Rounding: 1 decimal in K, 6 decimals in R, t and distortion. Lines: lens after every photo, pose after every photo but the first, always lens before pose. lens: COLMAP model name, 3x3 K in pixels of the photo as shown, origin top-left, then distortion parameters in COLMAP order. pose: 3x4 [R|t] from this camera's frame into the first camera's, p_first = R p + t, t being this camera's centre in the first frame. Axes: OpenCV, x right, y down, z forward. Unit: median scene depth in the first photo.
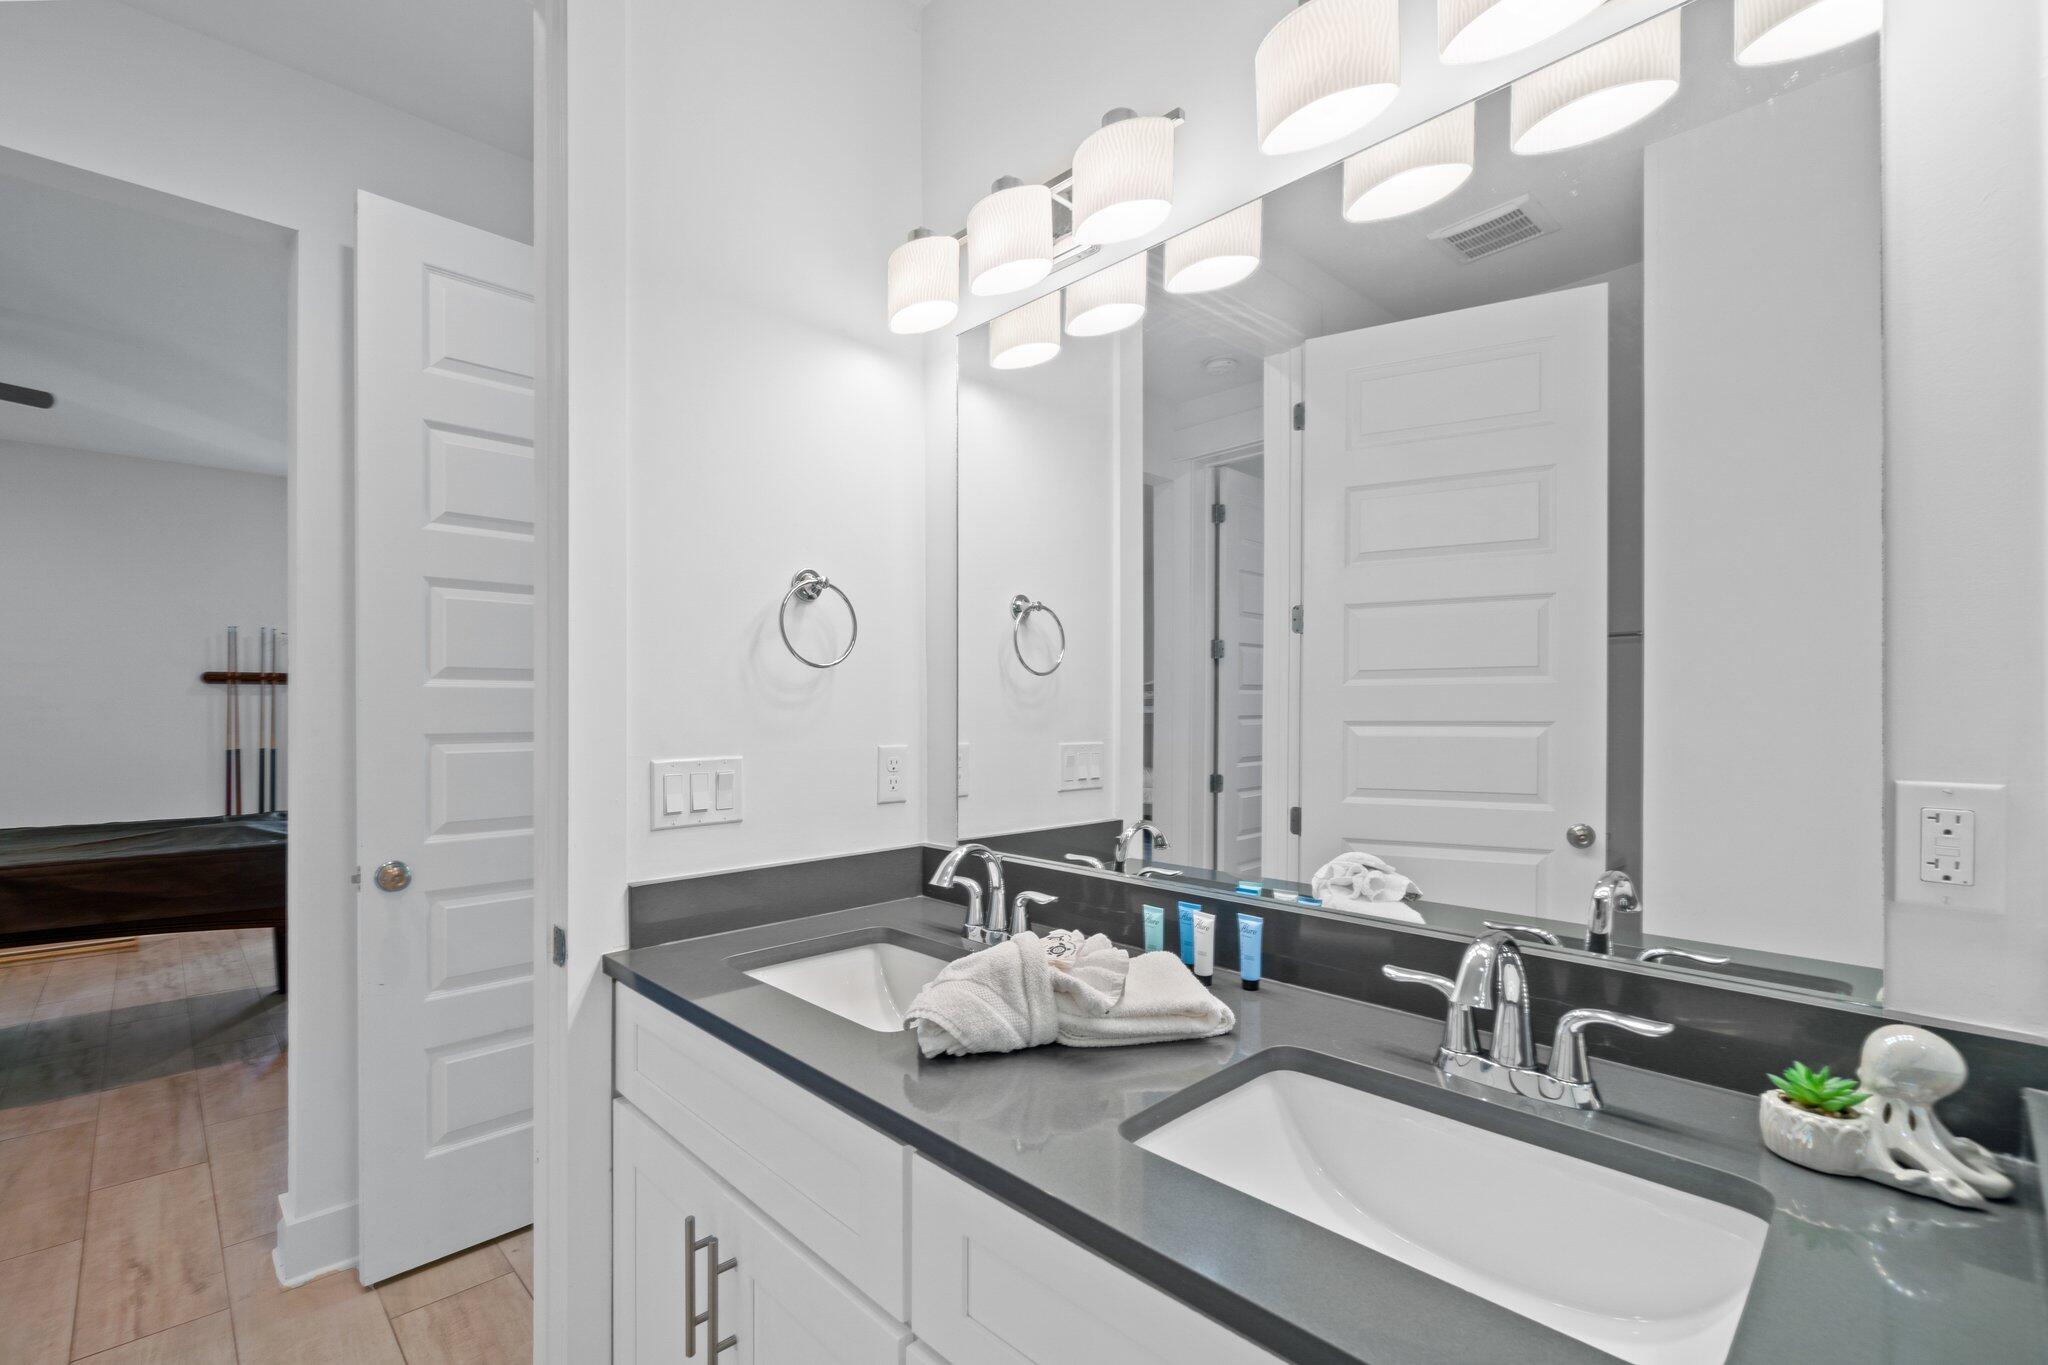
lens RADIAL K [[901.0, 0, 1020.5], [0, 901.0, 712.9], [0, 0, 1]] dist [-0.000496, -0.000312]
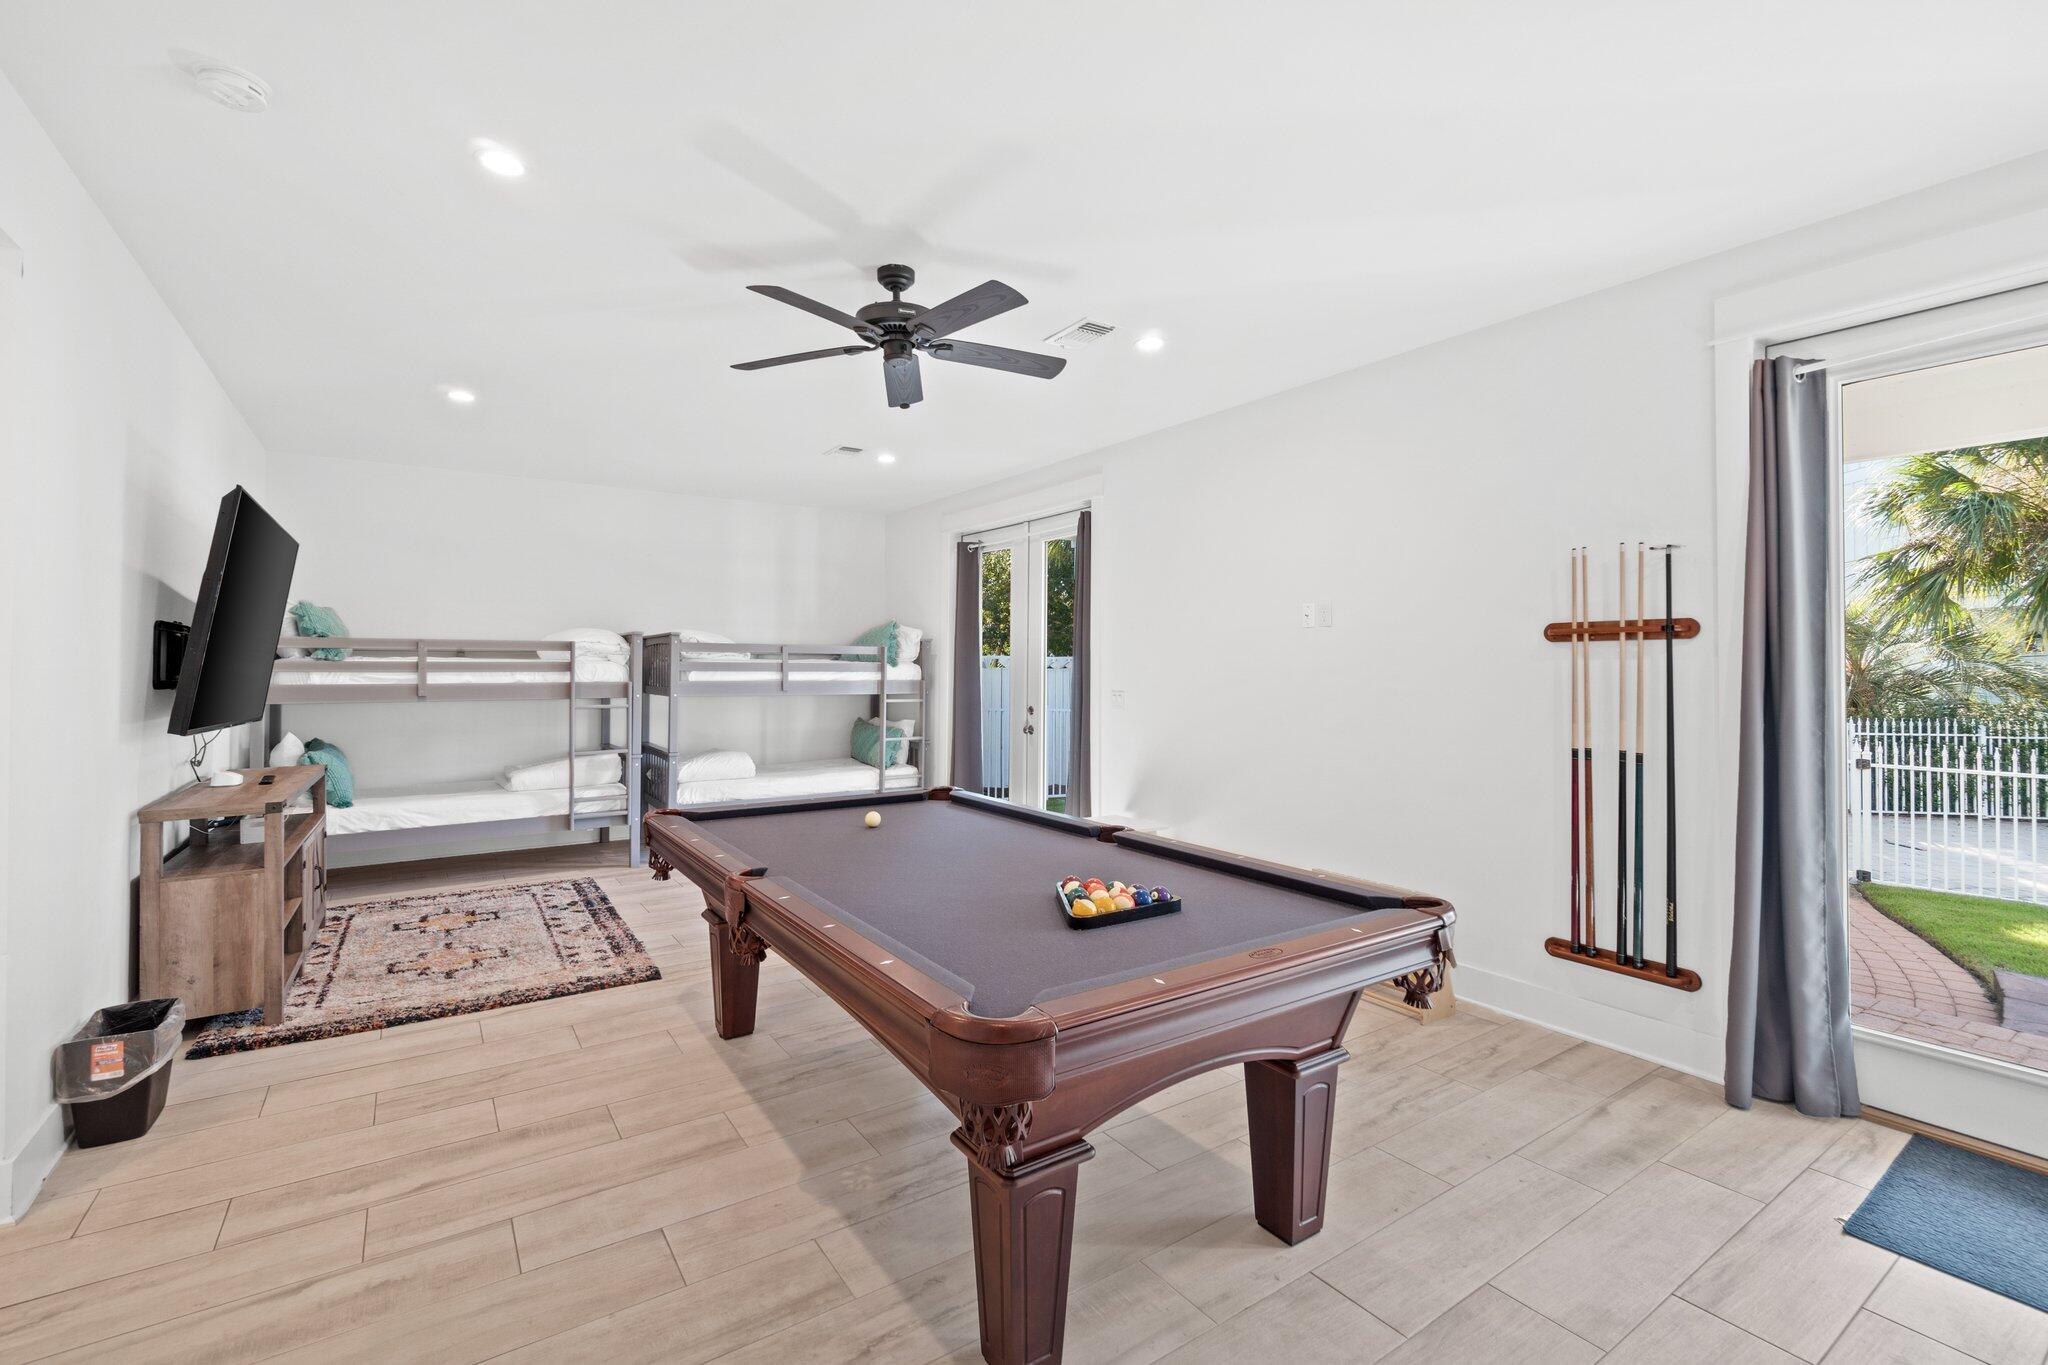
lens RADIAL K [[897.0, 0, 1018.2], [0, 897.0, 658.1], [0, 0, 1]] dist [0.001619, -0.000114]
pose [[-0.174522, -0.011903, -0.984581, -0.207923], [-0.006751, 0.999918, -0.010892, -0.011264], [0.984630, 0.004746, -0.174588, 0.728969]]
